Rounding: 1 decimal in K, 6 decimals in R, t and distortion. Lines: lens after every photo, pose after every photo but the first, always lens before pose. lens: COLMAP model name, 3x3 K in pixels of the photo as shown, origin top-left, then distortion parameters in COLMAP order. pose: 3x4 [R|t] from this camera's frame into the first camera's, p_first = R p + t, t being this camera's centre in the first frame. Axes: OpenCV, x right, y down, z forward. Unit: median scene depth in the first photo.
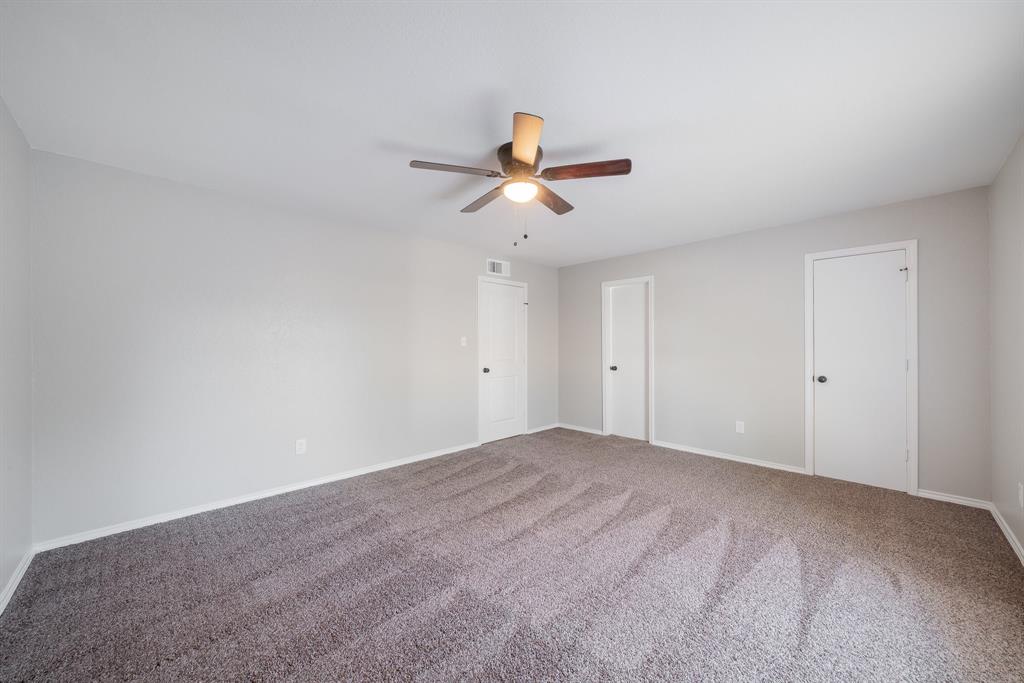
lens RADIAL K [[375.2, 0, 512.4], [0, 375.2, 347.9], [0, 0, 1]] dist [-0.002295, -0.000063]
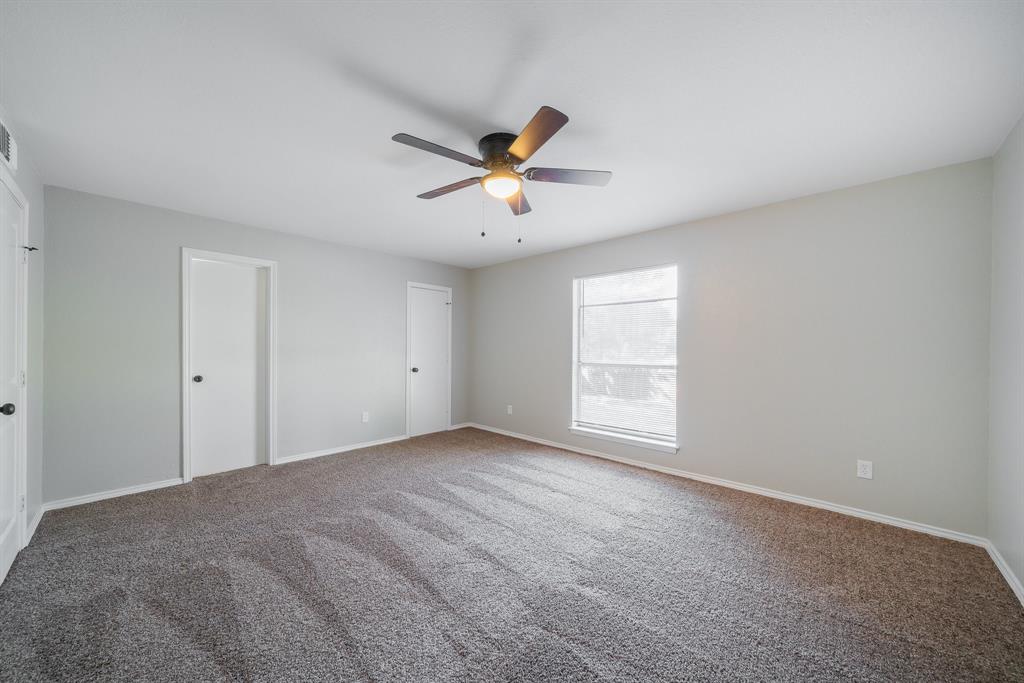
lens RADIAL K [[375.2, 0, 512.4], [0, 375.2, 347.9], [0, 0, 1]] dist [-0.002295, -0.000063]
pose [[-0.049281, -0.004667, 0.998774, -0.744719], [-0.000657, 0.999989, 0.004640, -0.009108], [-0.998785, -0.000427, -0.049284, 0.794054]]
